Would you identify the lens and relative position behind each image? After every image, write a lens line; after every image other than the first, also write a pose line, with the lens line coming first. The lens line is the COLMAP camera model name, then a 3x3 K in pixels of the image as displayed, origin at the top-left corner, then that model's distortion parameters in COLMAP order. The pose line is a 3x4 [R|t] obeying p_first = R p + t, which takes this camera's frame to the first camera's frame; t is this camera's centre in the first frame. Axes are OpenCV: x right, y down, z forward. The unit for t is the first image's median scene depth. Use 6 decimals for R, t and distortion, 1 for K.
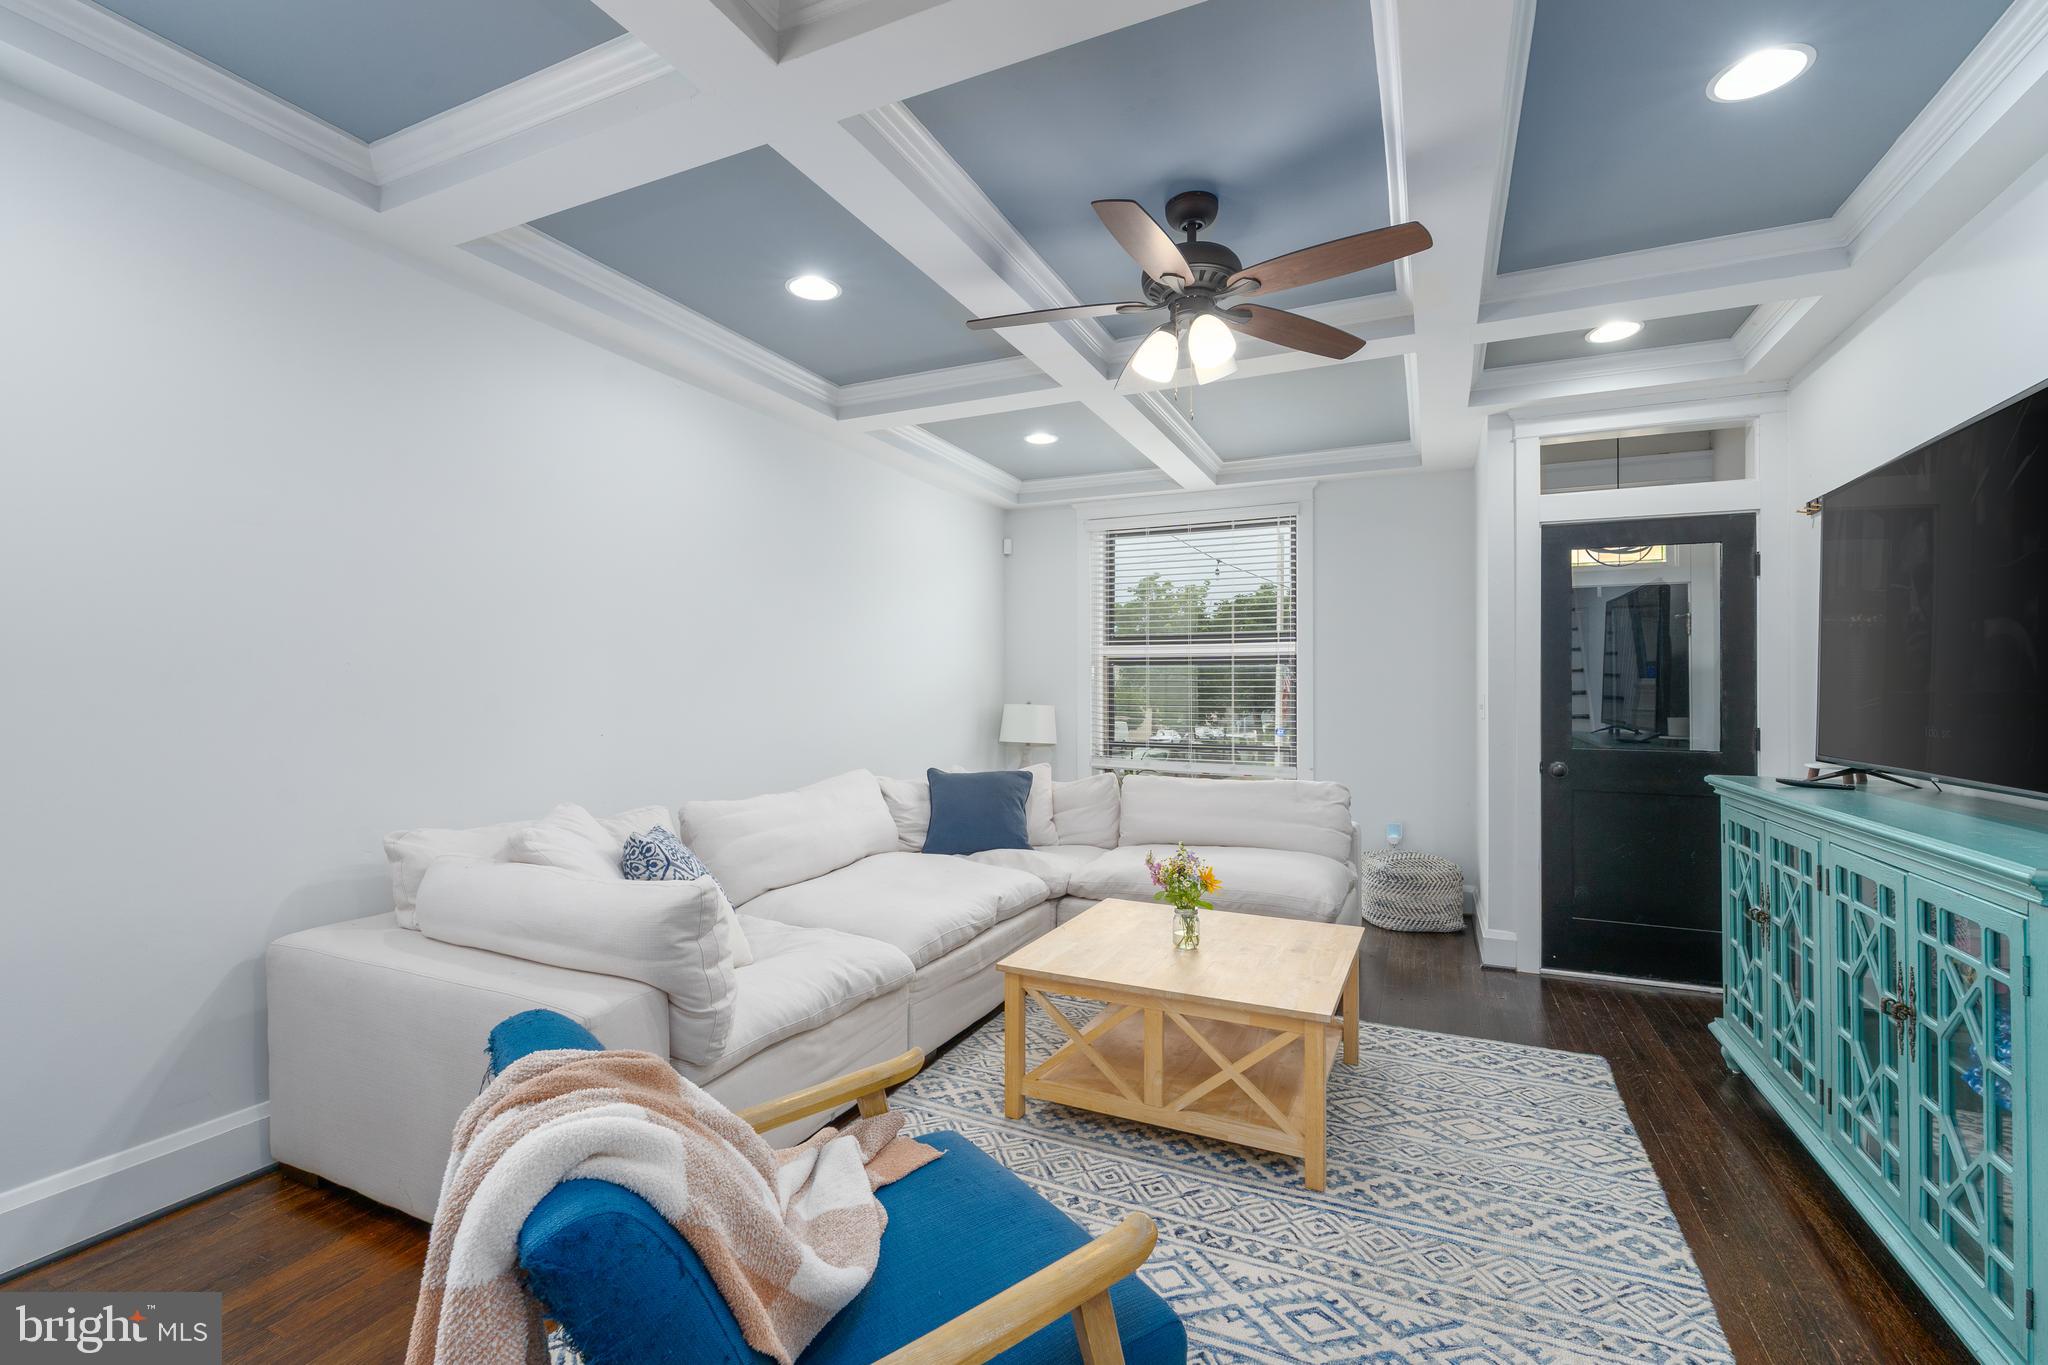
lens RADIAL K [[862.0, 0, 1028.5], [0, 862.0, 685.0], [0, 0, 1]] dist [0.007894, -0.003151]
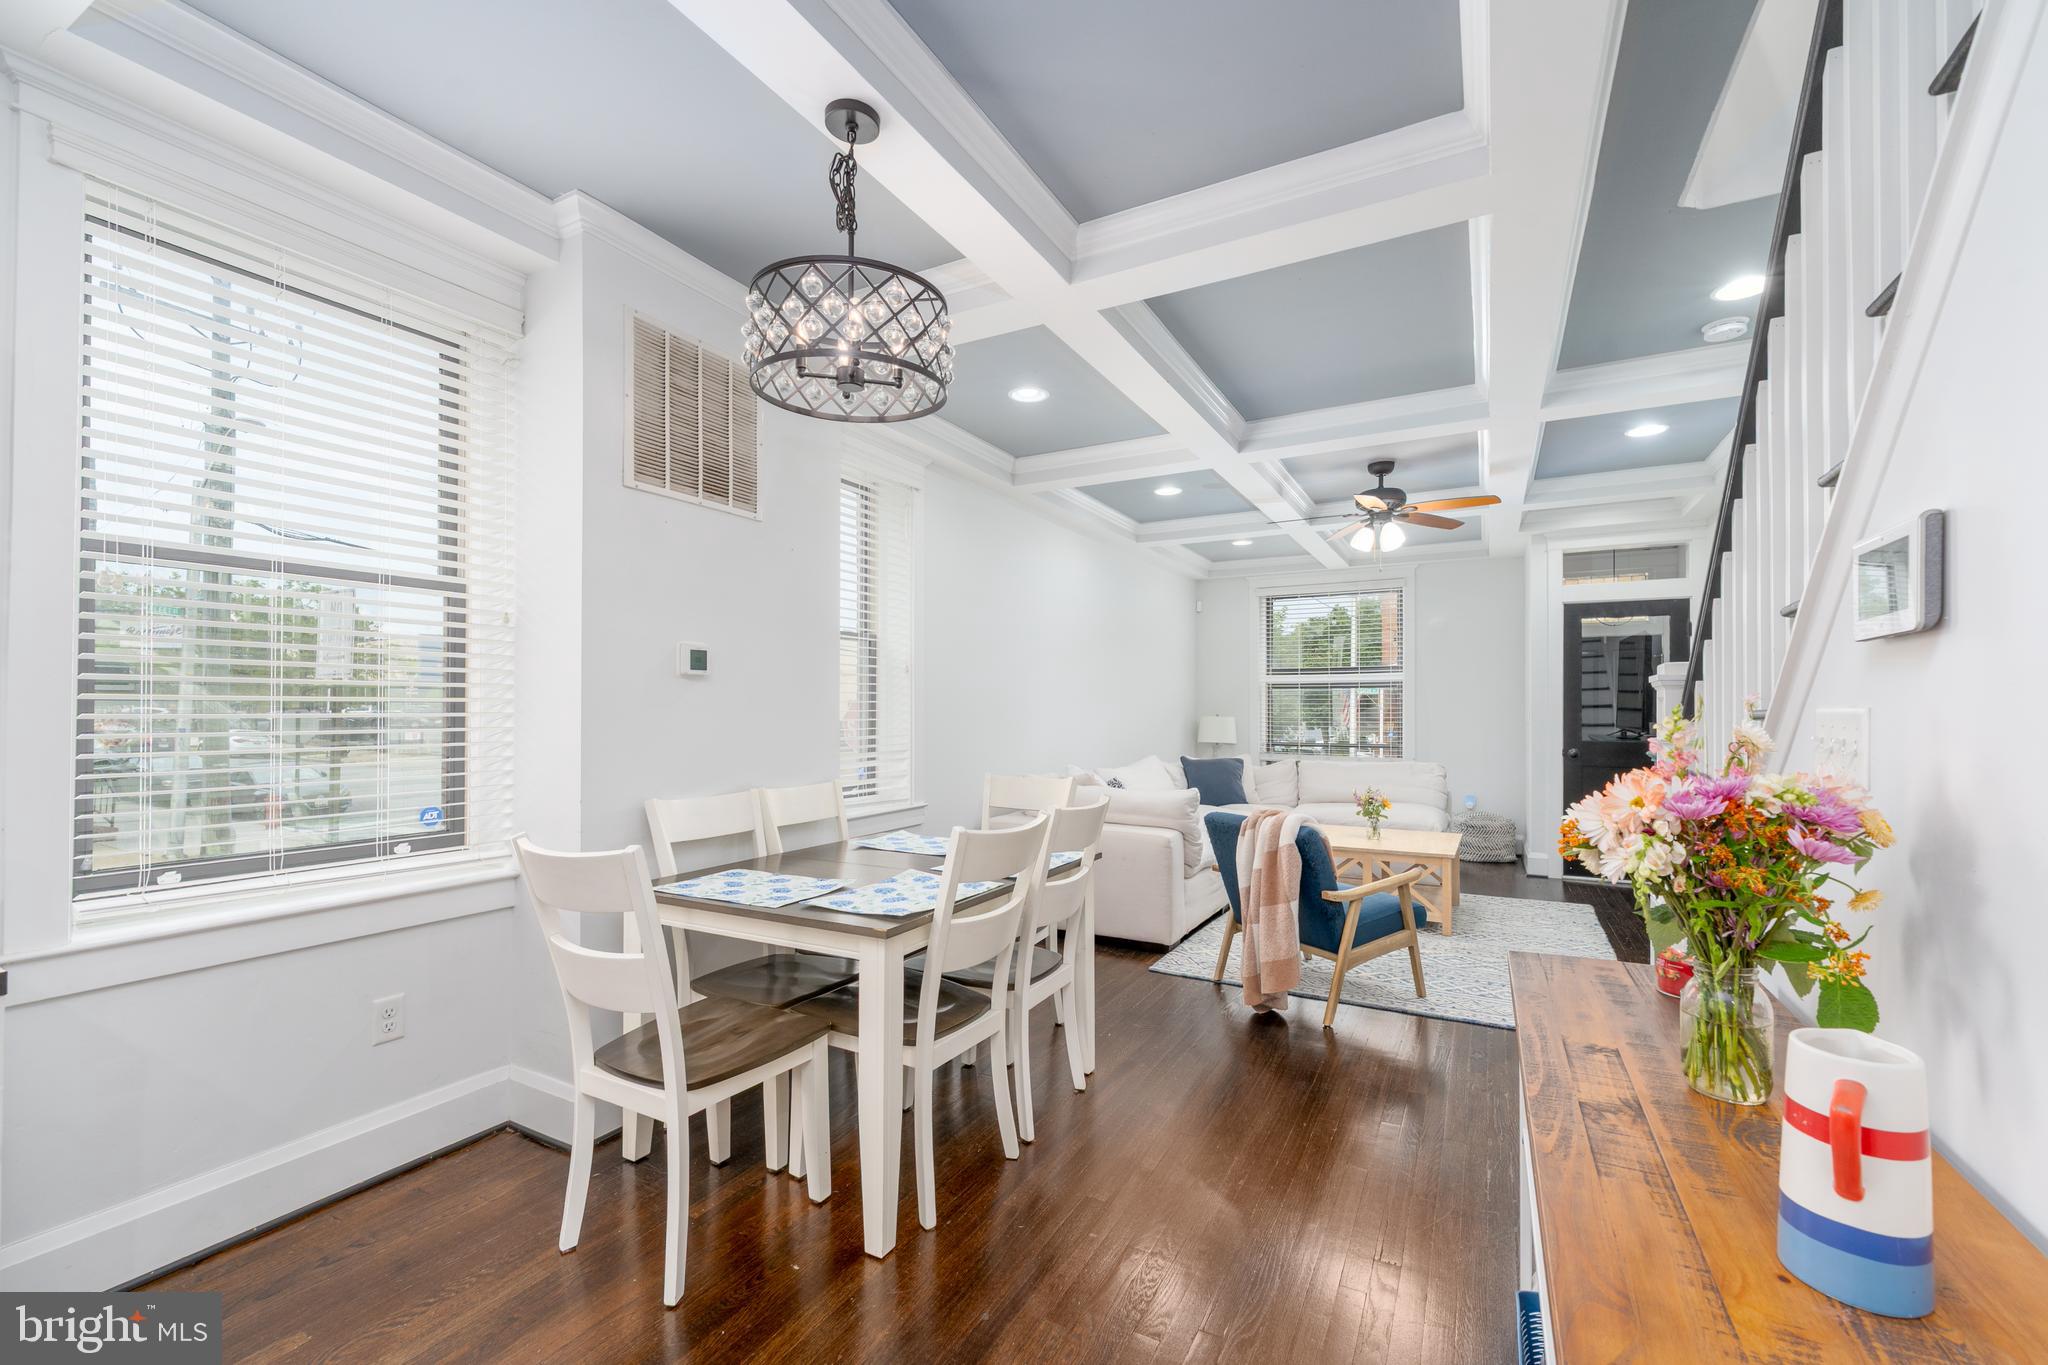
lens RADIAL K [[862.0, 0, 1071.4], [0, 862.0, 709.1], [0, 0, 1]] dist [0.007894, -0.003151]
pose [[0.999939, -0.005270, -0.009676, -0.318264], [0.005355, 0.999947, 0.008785, -0.003466], [0.009629, -0.008836, 0.999915, -0.634434]]
